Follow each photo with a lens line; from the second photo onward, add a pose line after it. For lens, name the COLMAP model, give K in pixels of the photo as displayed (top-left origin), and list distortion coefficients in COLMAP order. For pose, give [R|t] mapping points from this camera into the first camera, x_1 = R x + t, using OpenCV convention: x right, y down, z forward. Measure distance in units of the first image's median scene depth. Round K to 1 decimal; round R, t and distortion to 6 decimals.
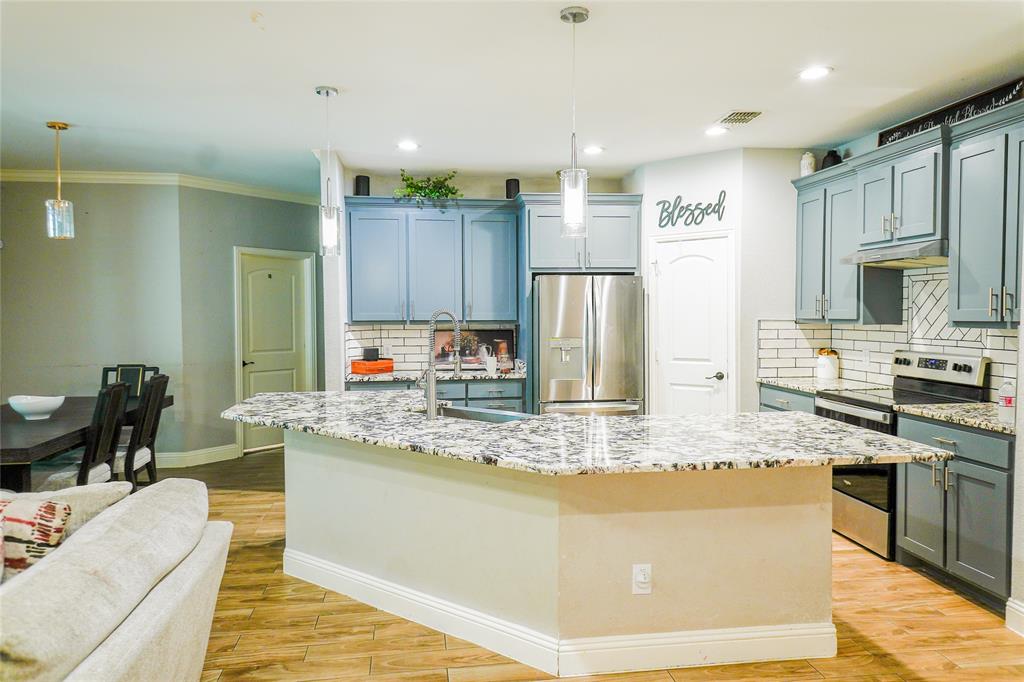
lens RADIAL K [[688.1, 0, 512.0], [0, 688.1, 341.0], [0, 0, 1]] dist [0.049857, -0.050991]
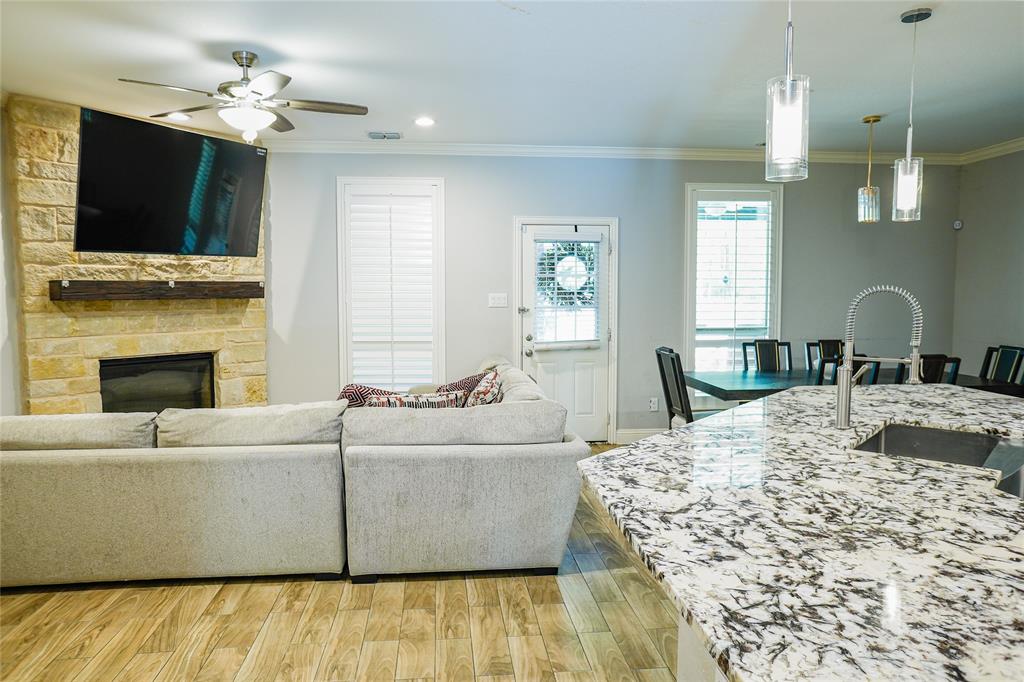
lens RADIAL K [[703.9, 0, 512.0], [0, 703.9, 341.0], [0, 0, 1]] dist [-0.052366, 0.079130]
pose [[-0.045524, 0.079459, -0.995798, 0.429684], [-0.043548, 0.995726, 0.081444, -0.020324], [0.998014, 0.047073, -0.041869, 0.419668]]
